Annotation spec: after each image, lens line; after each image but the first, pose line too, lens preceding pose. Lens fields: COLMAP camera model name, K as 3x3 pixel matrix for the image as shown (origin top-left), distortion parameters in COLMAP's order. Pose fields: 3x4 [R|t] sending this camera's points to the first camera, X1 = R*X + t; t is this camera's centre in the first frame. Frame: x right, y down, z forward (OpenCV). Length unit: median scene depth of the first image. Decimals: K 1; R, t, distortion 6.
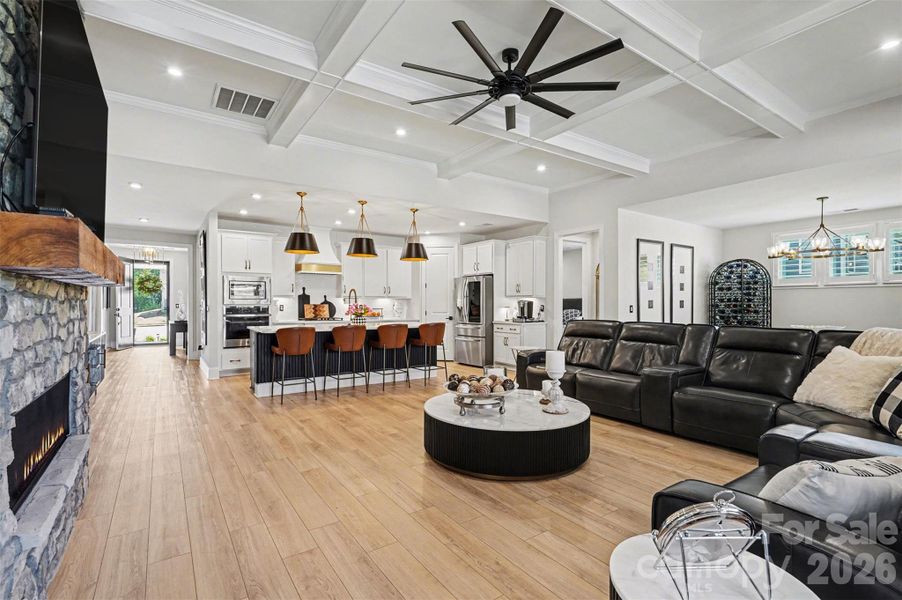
lens RADIAL K [[421.7, 0, 452.6], [0, 421.7, 302.5], [0, 0, 1]] dist [-0.003404, 0.000330]
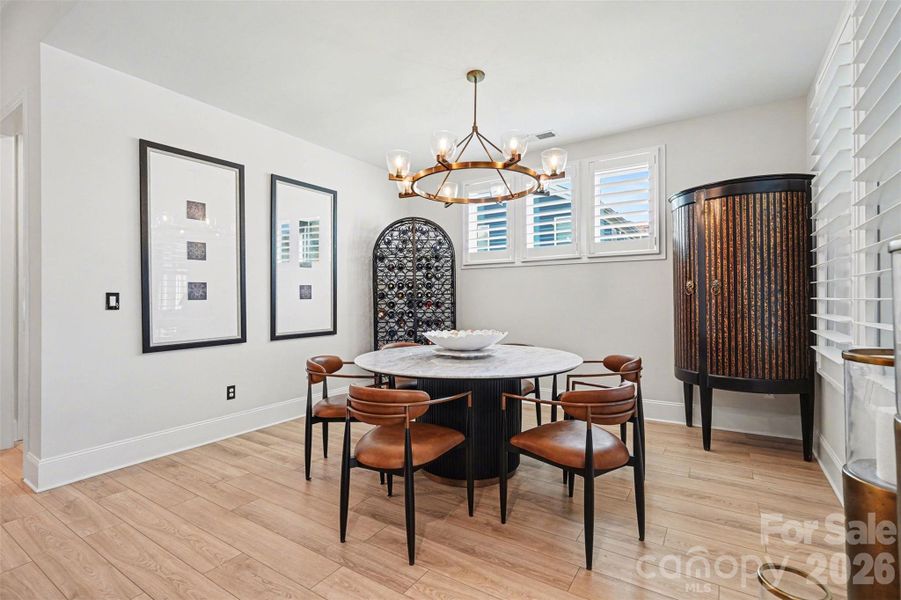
lens RADIAL K [[421.3, 0, 450.1], [0, 421.3, 294.8], [0, 0, 1]] dist [-0.003404, 0.000330]
pose [[0.923981, -0.002880, 0.382427, 0.504612], [0.004913, 0.999979, -0.004339, 0.010405], [-0.382406, 0.005888, 0.923976, 0.423402]]
